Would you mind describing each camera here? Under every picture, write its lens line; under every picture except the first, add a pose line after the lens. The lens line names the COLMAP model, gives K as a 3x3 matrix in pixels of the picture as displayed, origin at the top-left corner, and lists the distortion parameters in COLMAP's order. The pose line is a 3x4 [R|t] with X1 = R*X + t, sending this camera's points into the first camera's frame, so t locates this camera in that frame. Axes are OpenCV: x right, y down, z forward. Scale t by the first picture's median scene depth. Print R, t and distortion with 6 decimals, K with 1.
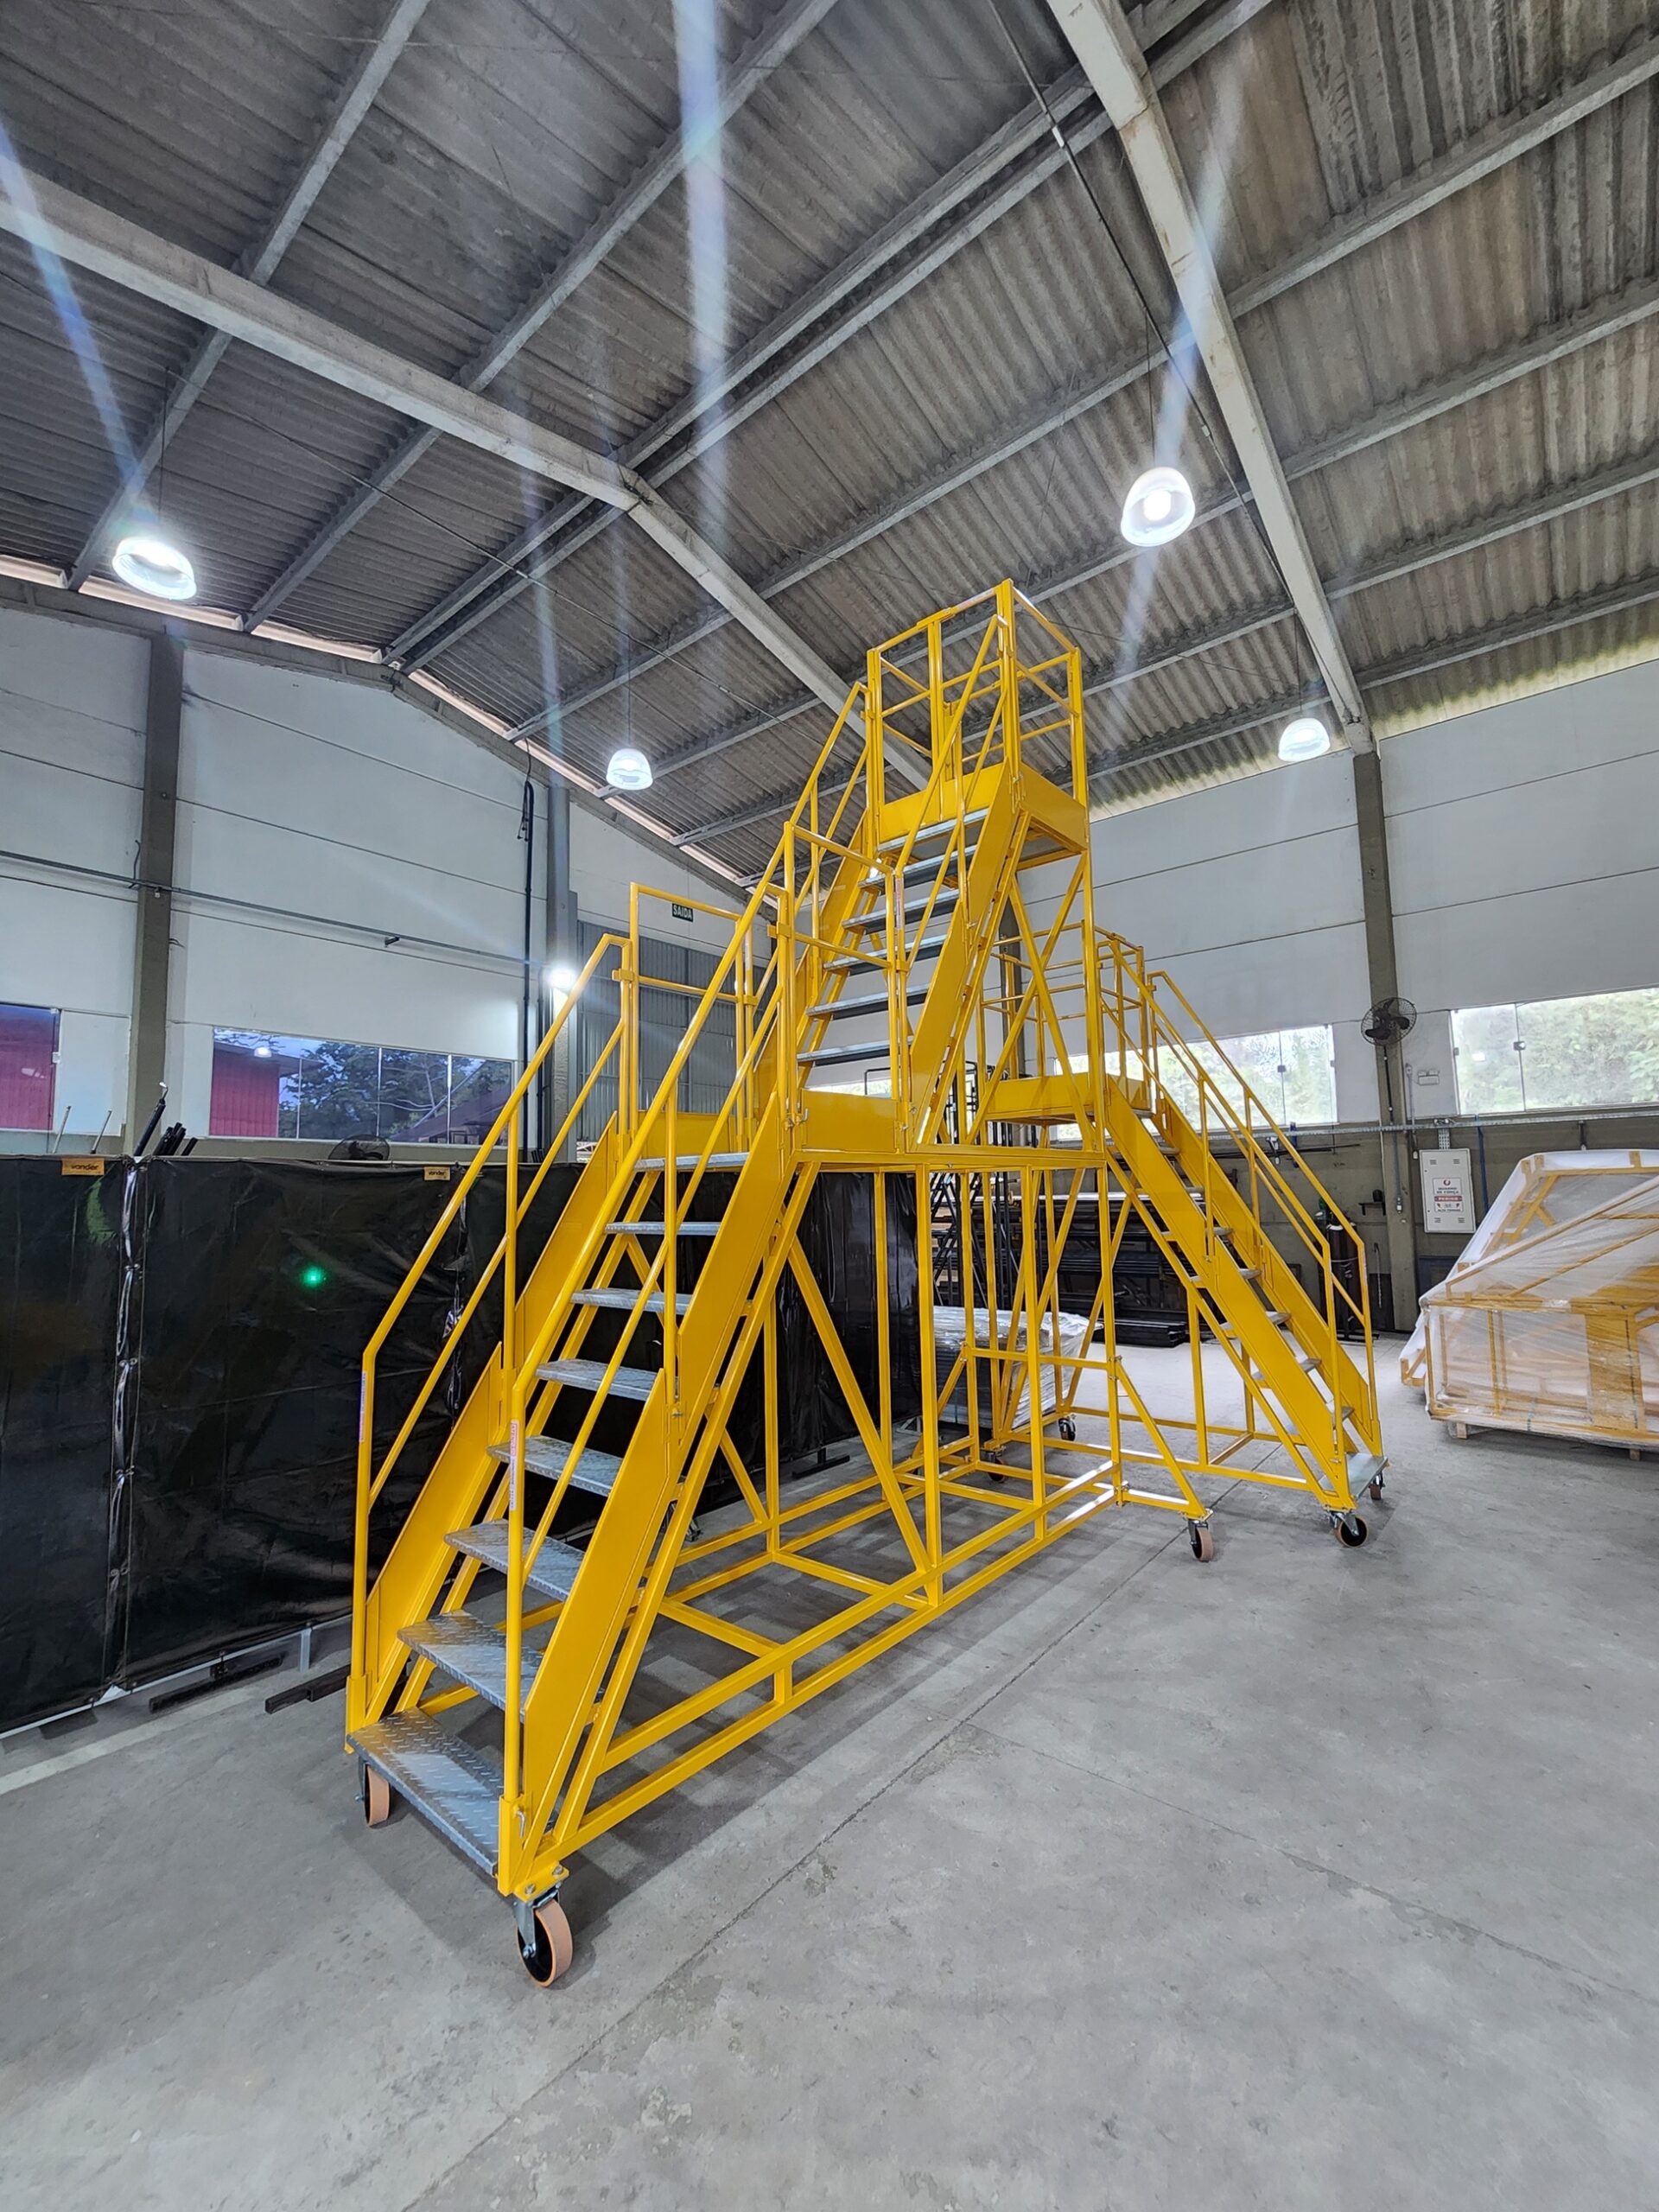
lens RADIAL K [[904.9, 0, 829.5], [0, 904.9, 1106.0], [0, 0, 1]] dist [-0.010426, 0.000406]
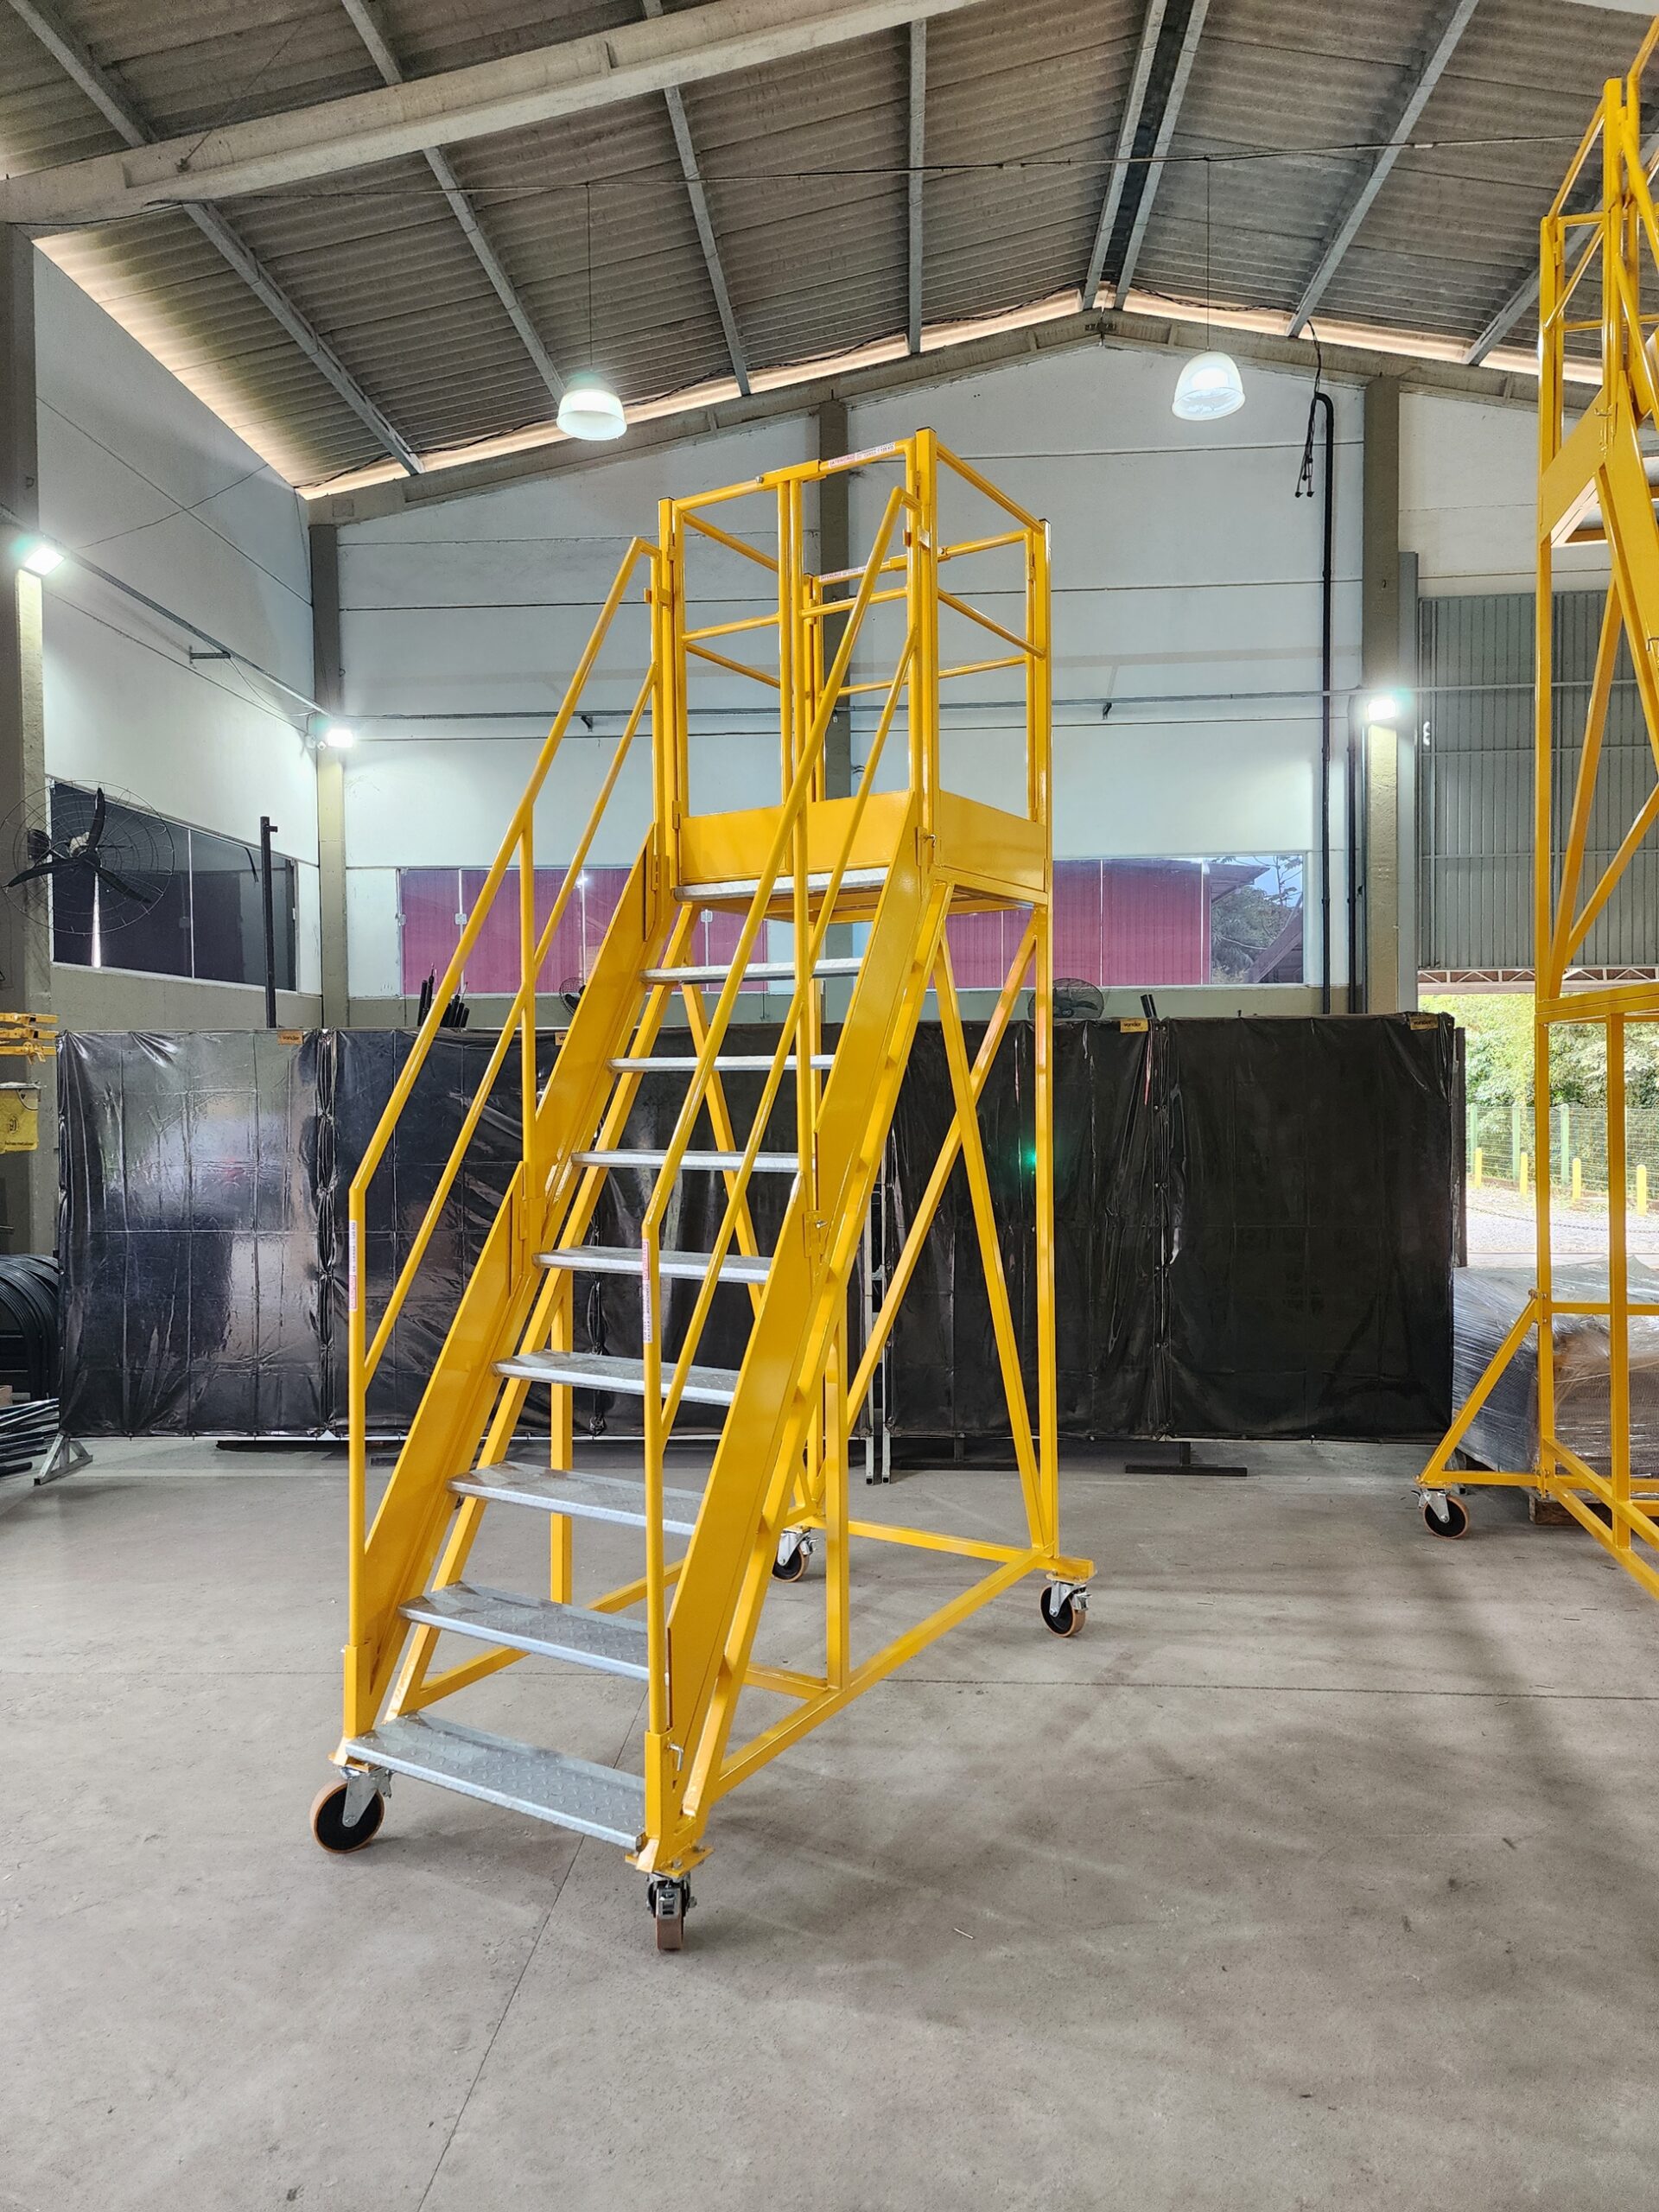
lens RADIAL K [[1497.7, 0, 829.5], [0, 1497.7, 1106.0], [0, 0, 1]] dist [0.022630, -0.051700]
pose [[0.572305, 0.016869, -0.819868, 0.452708], [0.083626, 0.993376, 0.078814, 0.020381], [0.815766, -0.113668, 0.567103, 0.134824]]
